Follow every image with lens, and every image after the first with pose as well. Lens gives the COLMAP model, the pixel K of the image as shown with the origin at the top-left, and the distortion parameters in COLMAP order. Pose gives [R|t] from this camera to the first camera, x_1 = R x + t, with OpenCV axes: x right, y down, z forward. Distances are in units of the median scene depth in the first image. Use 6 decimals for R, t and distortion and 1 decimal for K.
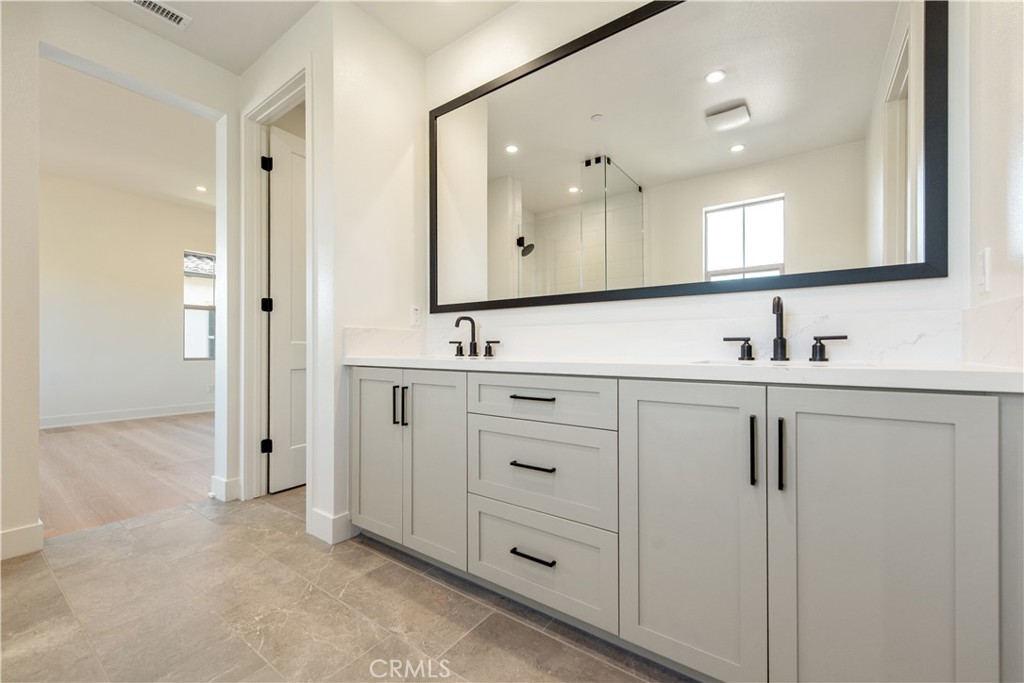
lens RADIAL K [[414.0, 0, 514.5], [0, 414.0, 345.9], [0, 0, 1]] dist [0.009158, -0.000264]
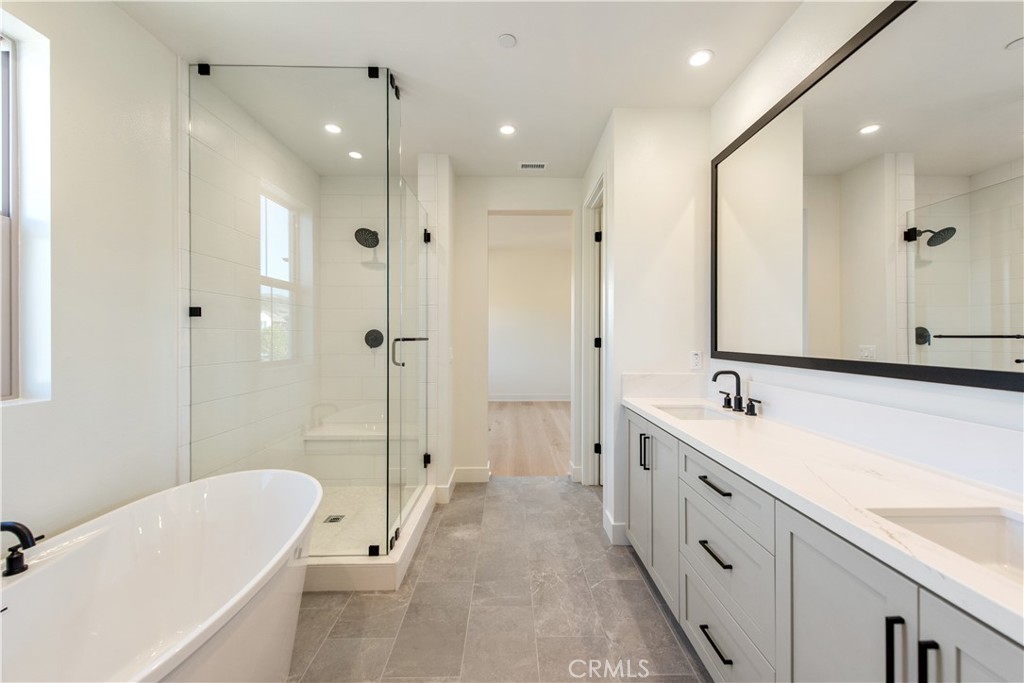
lens RADIAL K [[403.1, 0, 516.1], [0, 403.1, 334.5], [0, 0, 1]] dist [0.007293, -0.000447]
pose [[0.599795, -0.000109, -0.800154, 0.371372], [0.002667, 0.999995, 0.001862, -0.168862], [0.800149, -0.003251, 0.599792, 0.016830]]
